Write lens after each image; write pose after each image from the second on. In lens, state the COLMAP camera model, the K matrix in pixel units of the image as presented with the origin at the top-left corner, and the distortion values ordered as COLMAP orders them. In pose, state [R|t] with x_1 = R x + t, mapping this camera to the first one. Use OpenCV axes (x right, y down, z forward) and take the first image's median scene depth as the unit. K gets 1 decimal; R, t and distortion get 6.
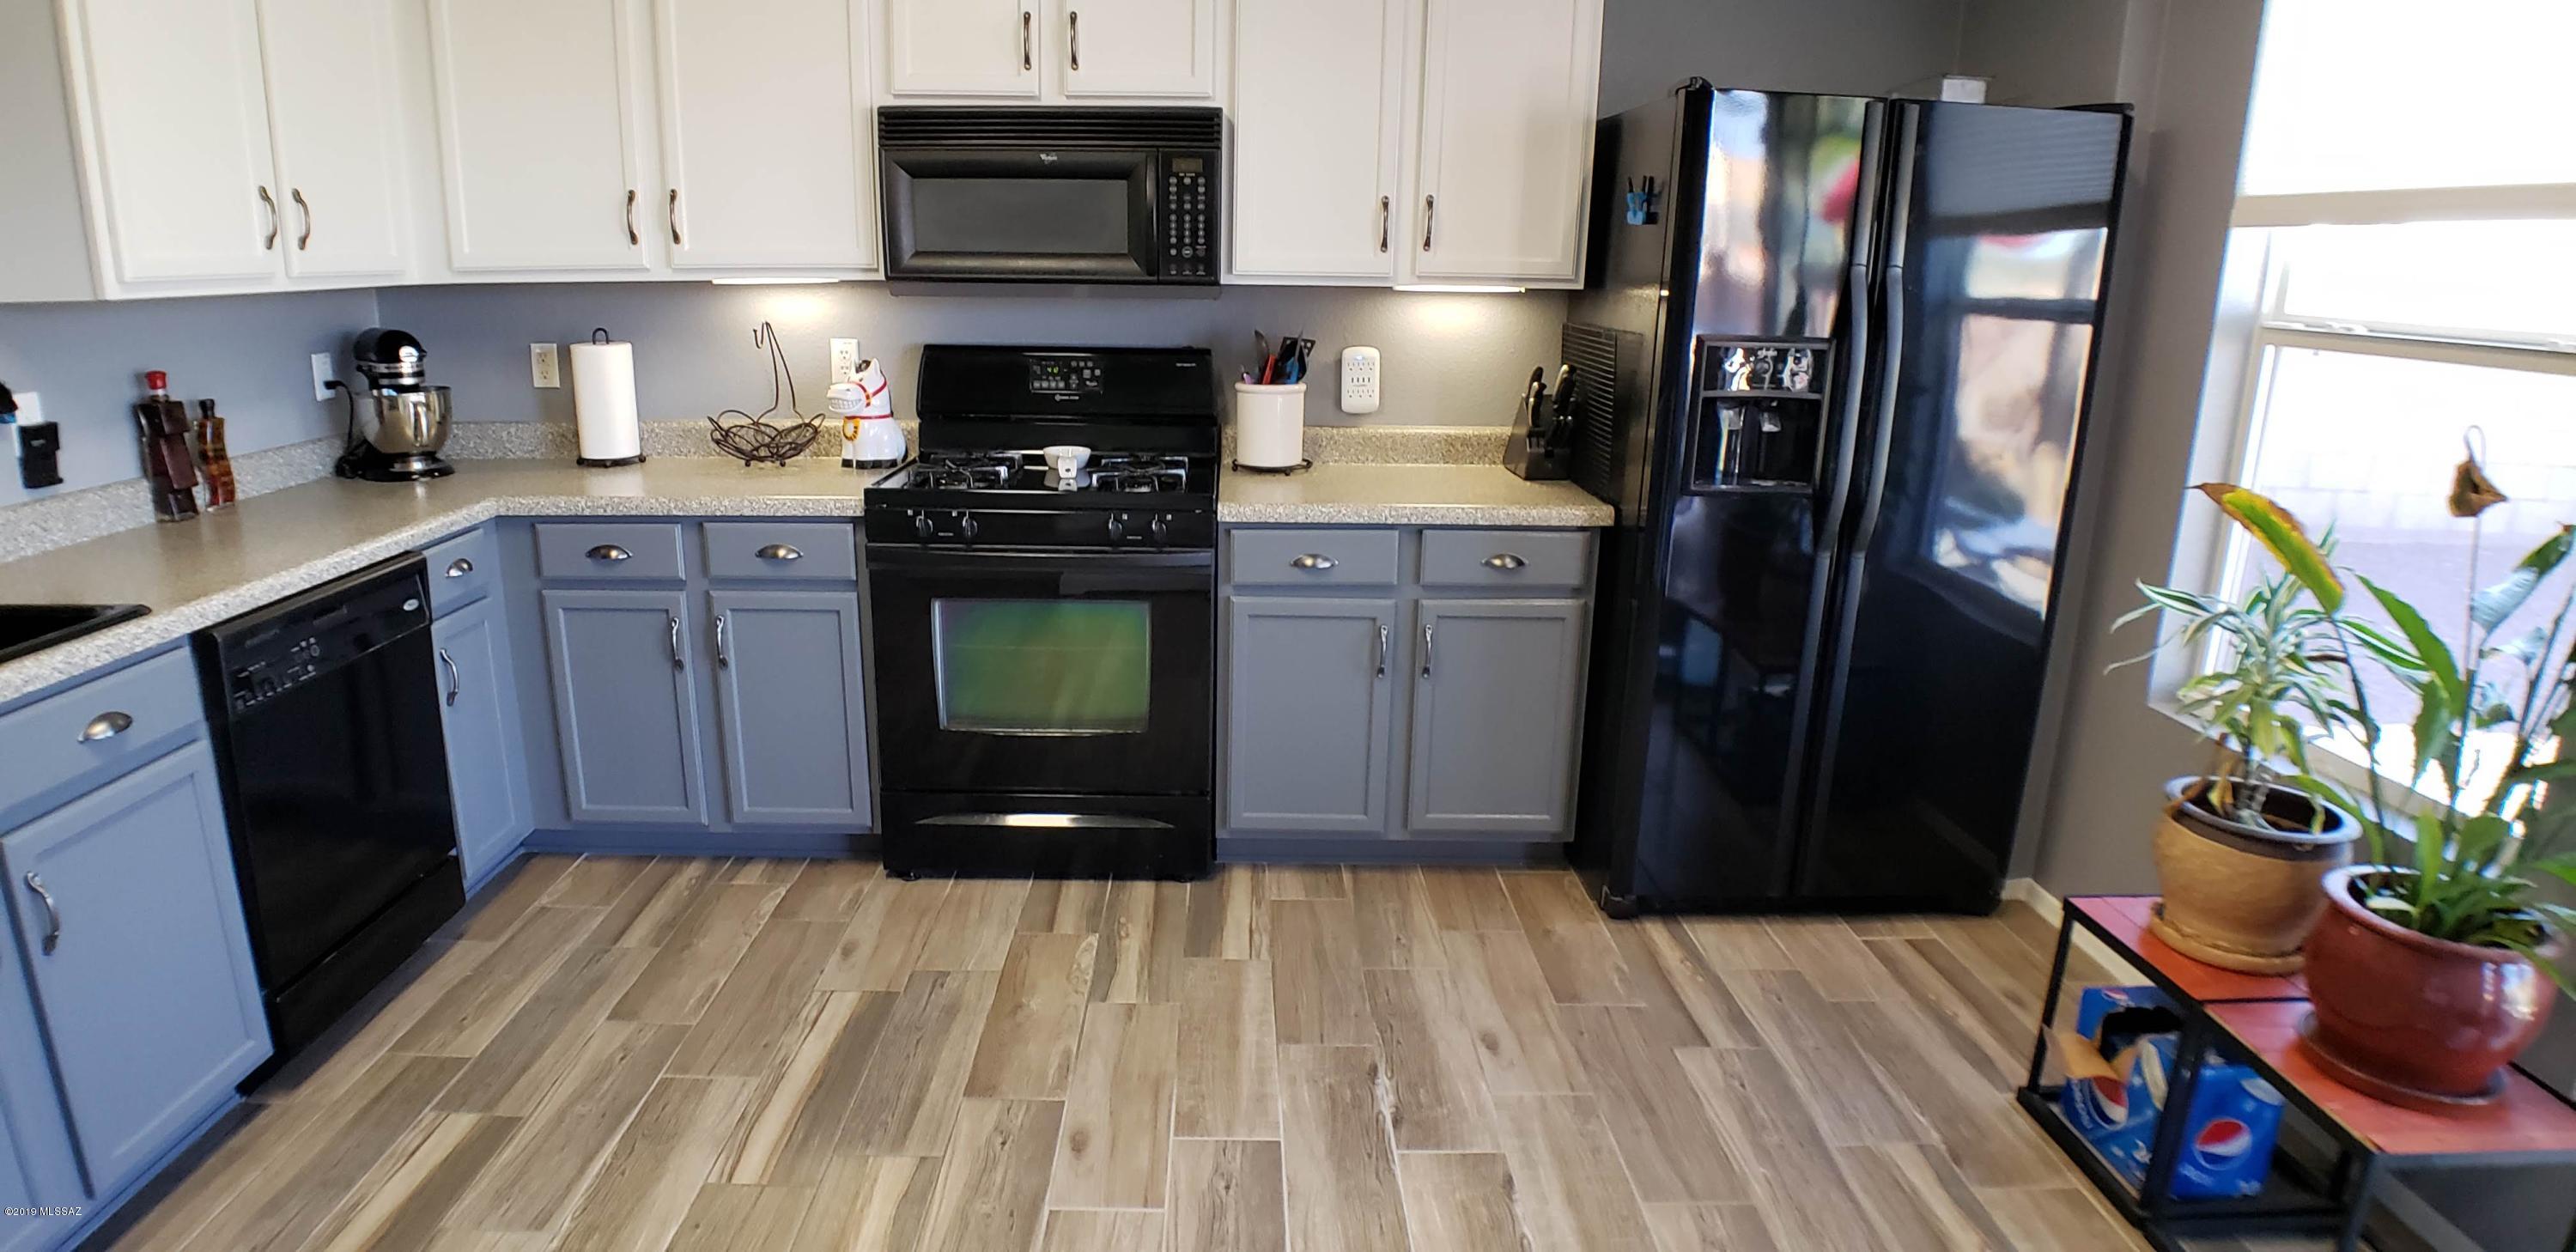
lens RADIAL K [[1379.6, 0, 1266.8], [0, 1379.6, 630.0], [0, 0, 1]] dist [-0.068275, -0.013624]
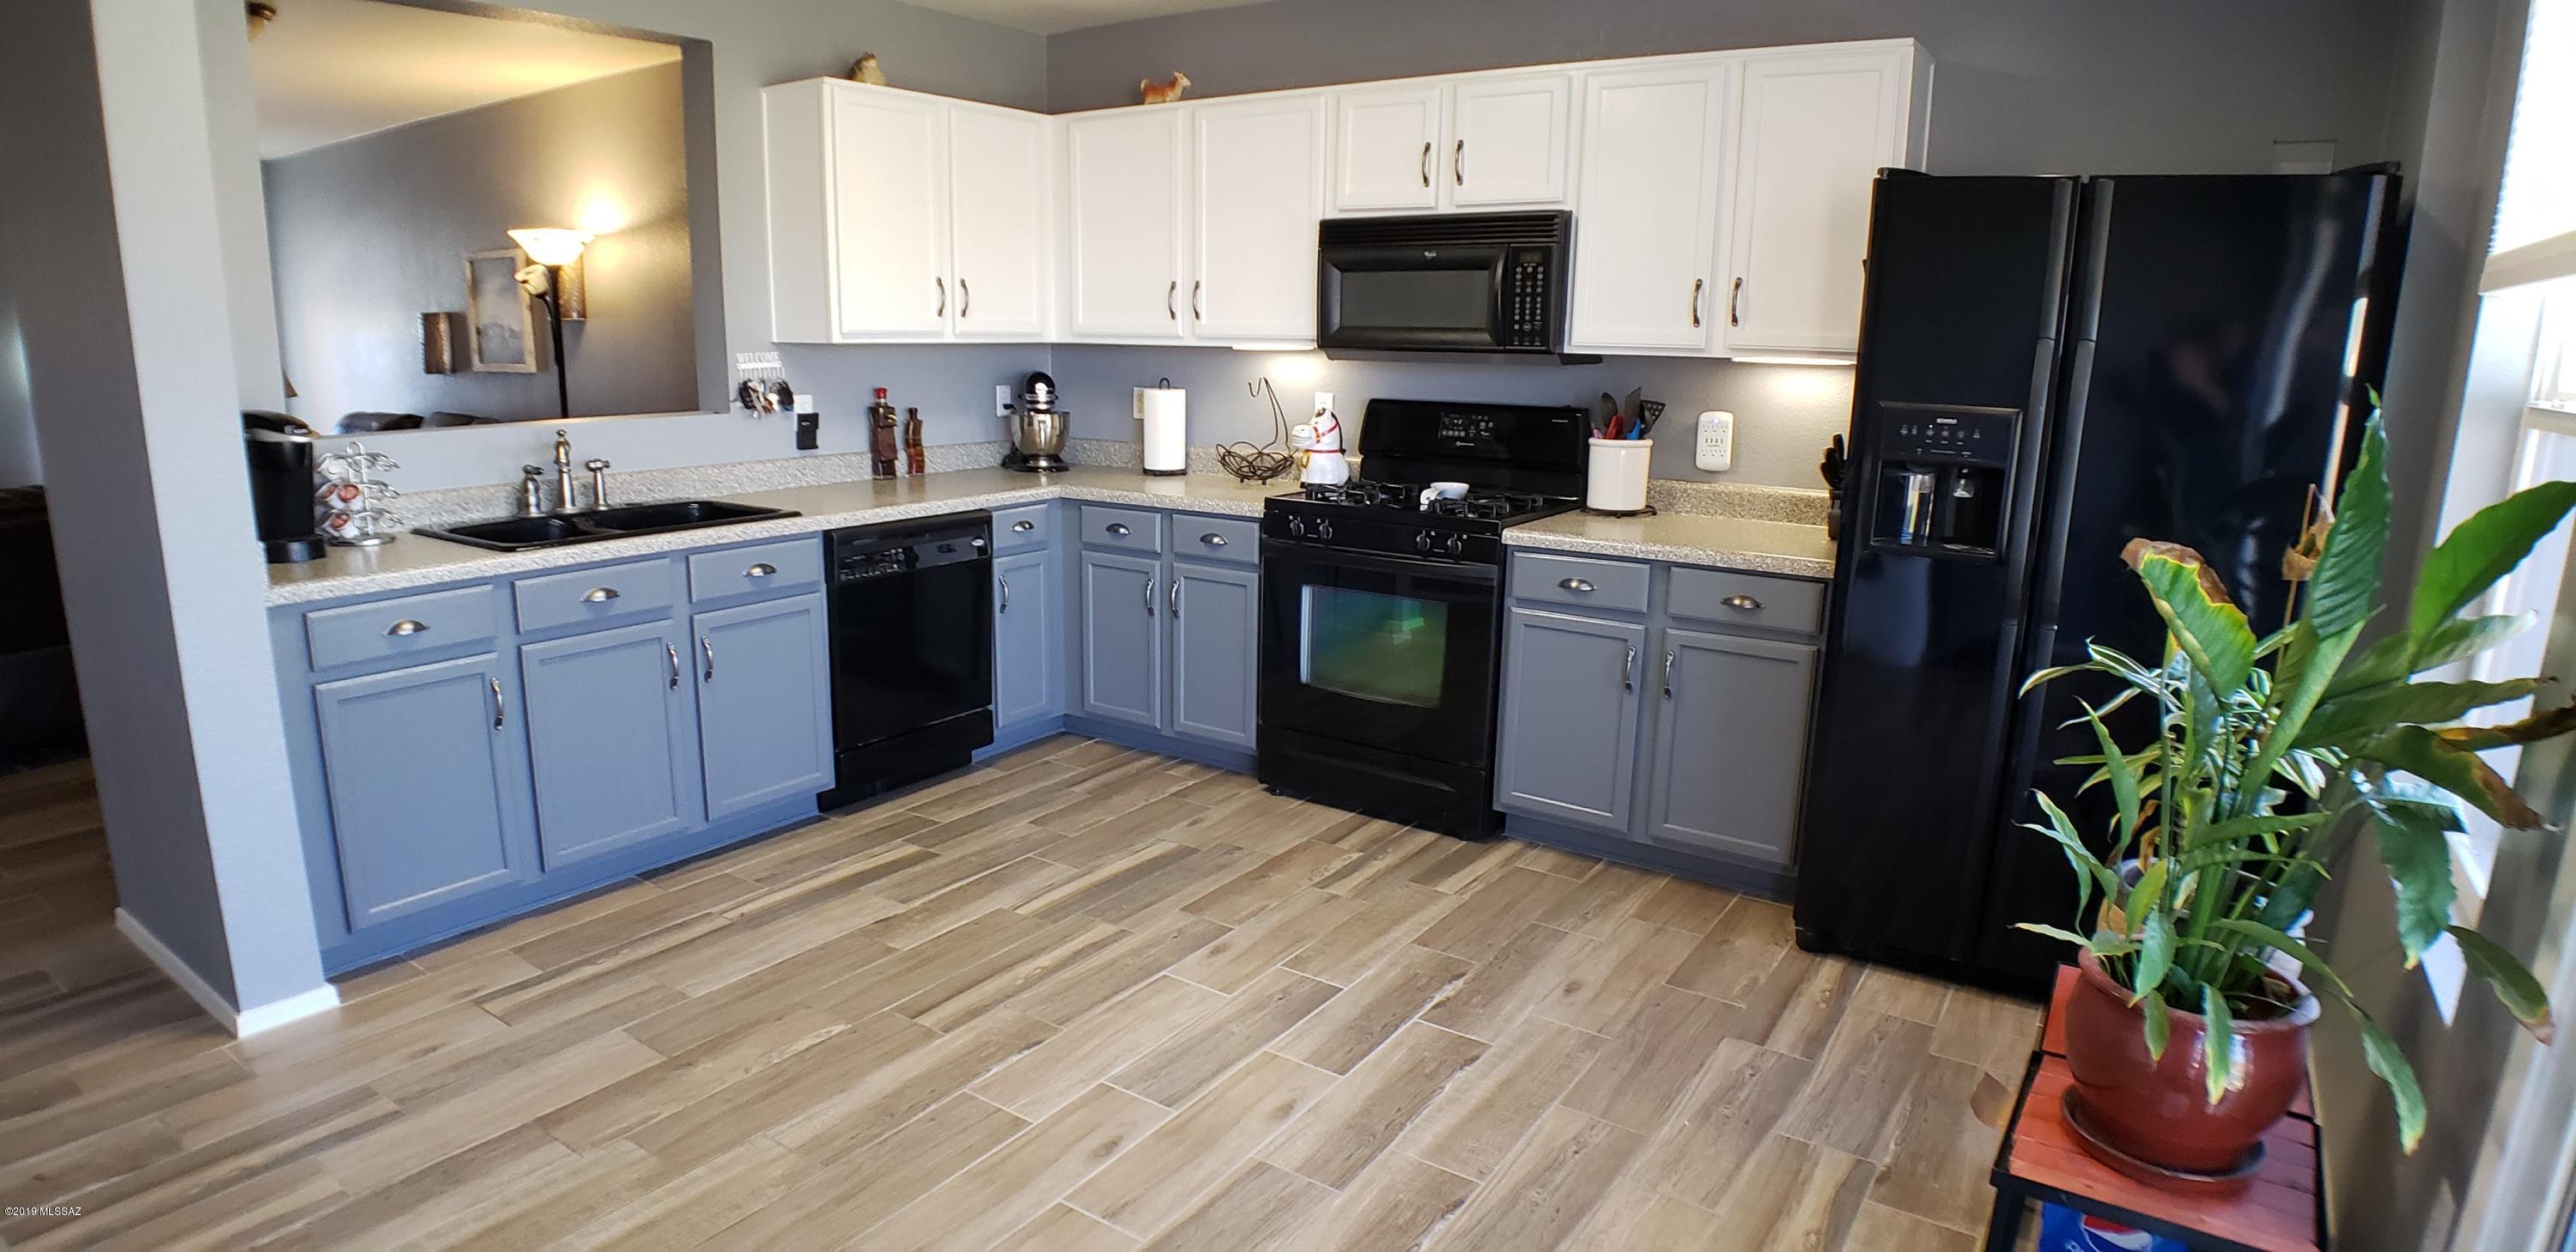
lens RADIAL K [[1379.6, 0, 1260.3], [0, 1379.6, 639.4], [0, 0, 1]] dist [-0.068275, -0.013624]
pose [[0.814411, 0.123450, -0.567005, 0.487656], [-0.152358, 0.988319, -0.003659, 0.042808], [0.559930, 0.089368, 0.823706, -0.123829]]
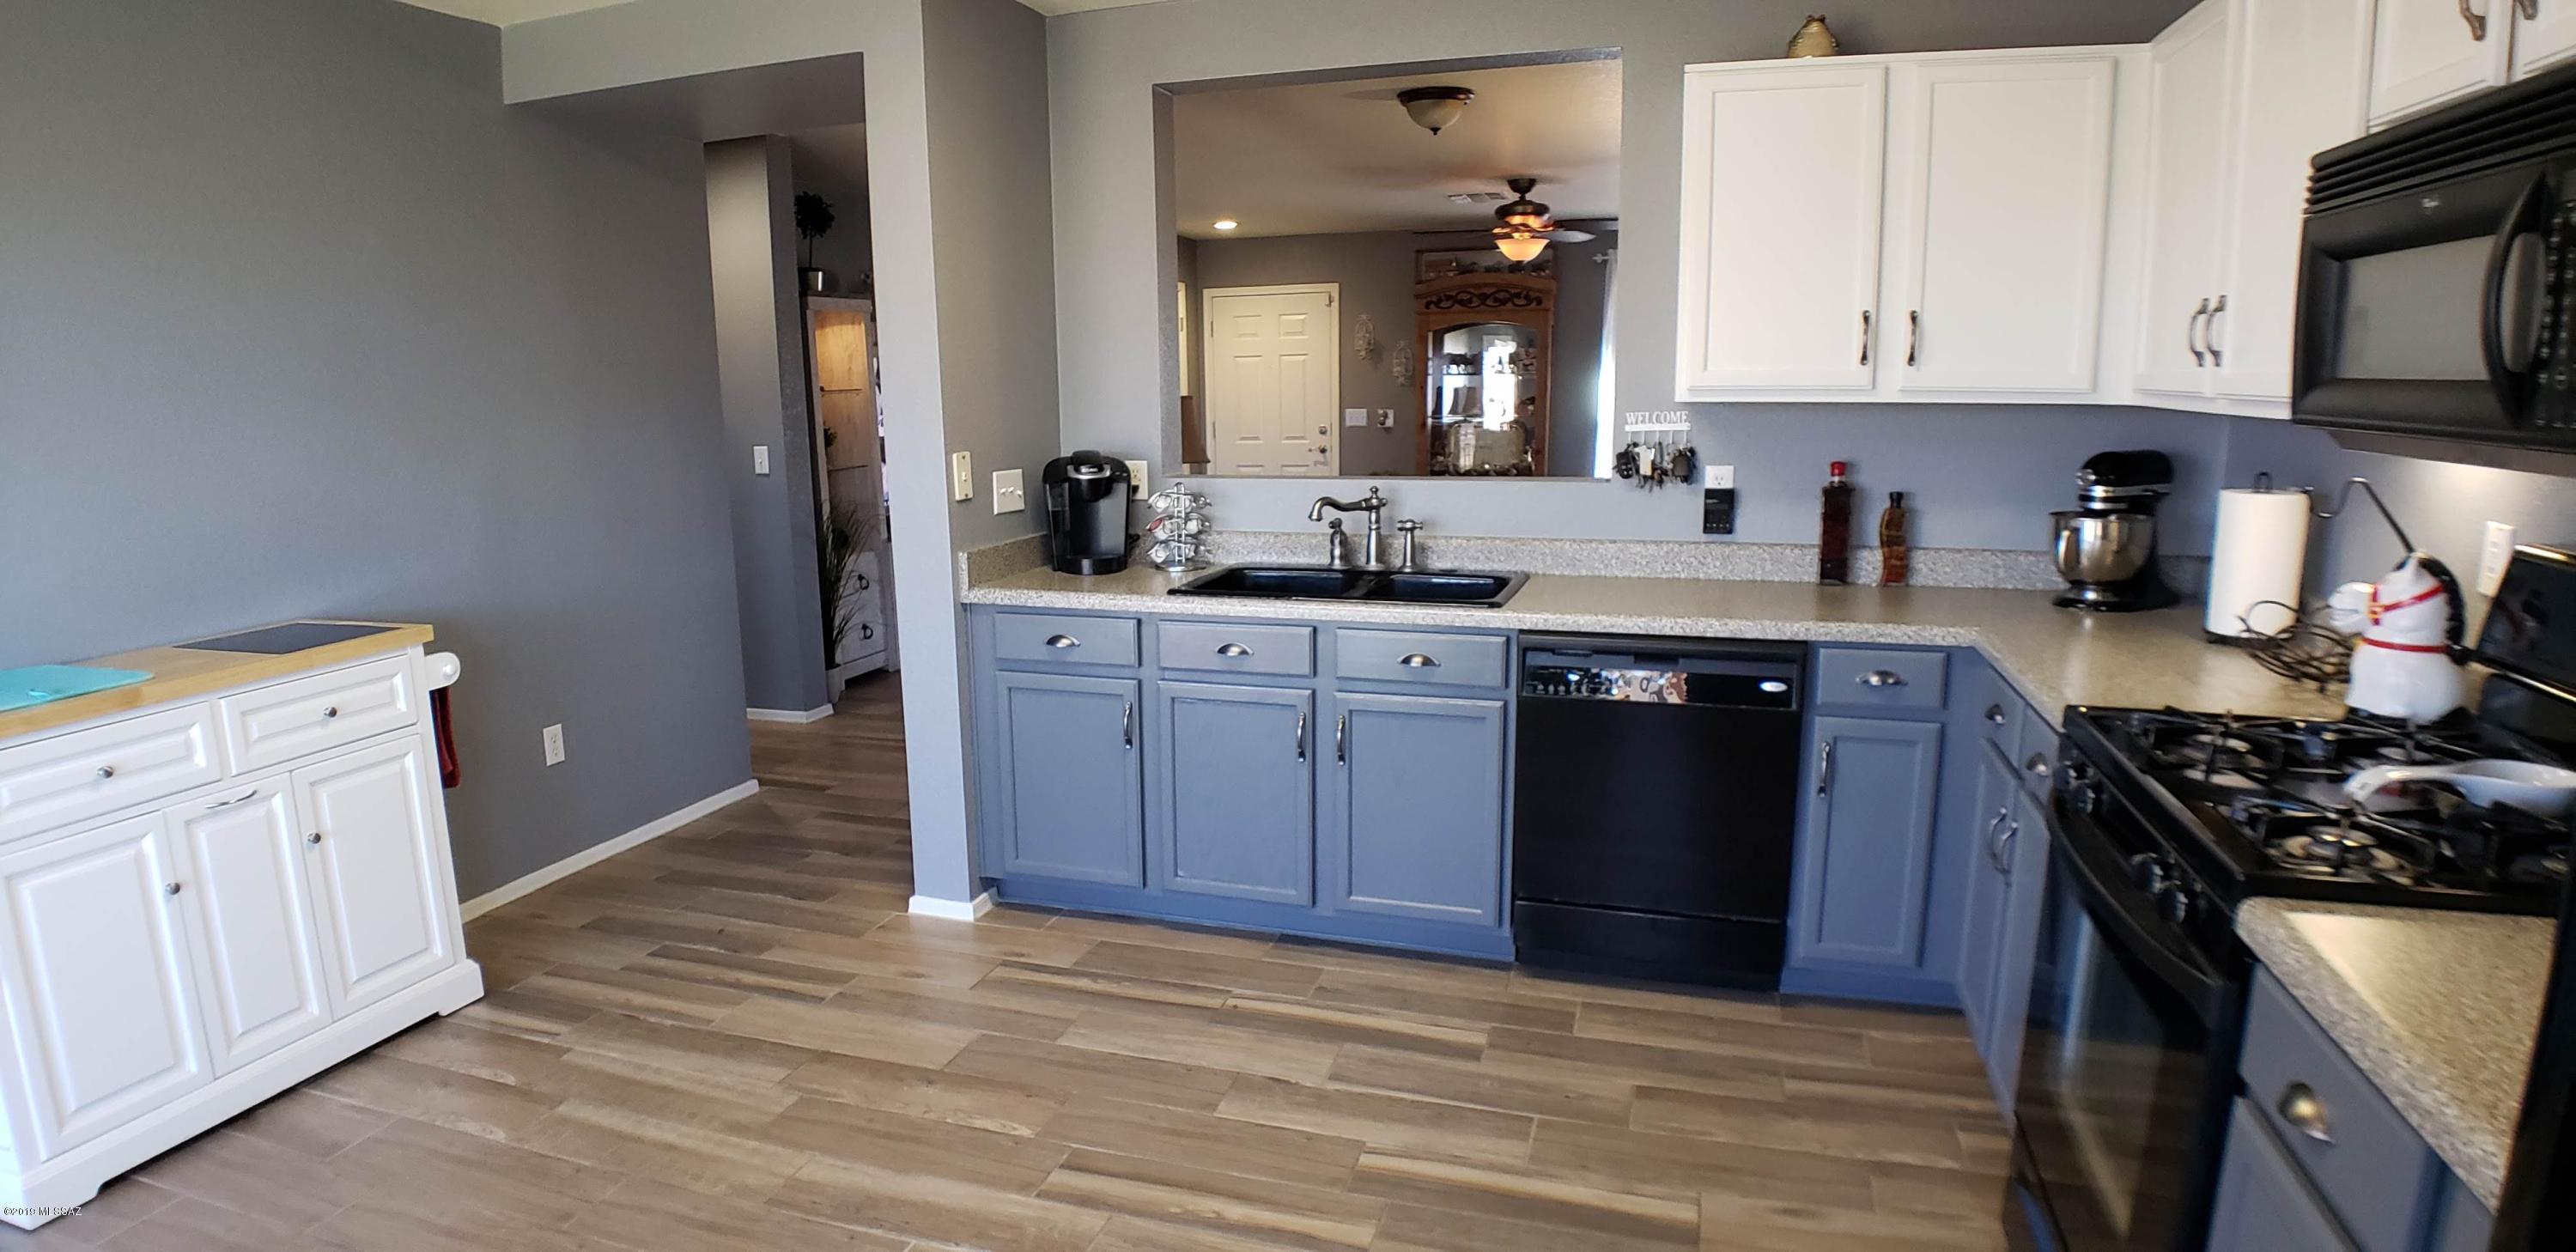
lens RADIAL K [[1379.6, 0, 1236.8], [0, 1379.6, 655.1], [0, 0, 1]] dist [-0.068275, -0.013624]
pose [[-0.344733, 0.172379, -0.922738, 0.468093], [-0.233529, 0.936340, 0.262166, -0.200143], [0.909188, 0.305864, -0.282532, 0.772957]]
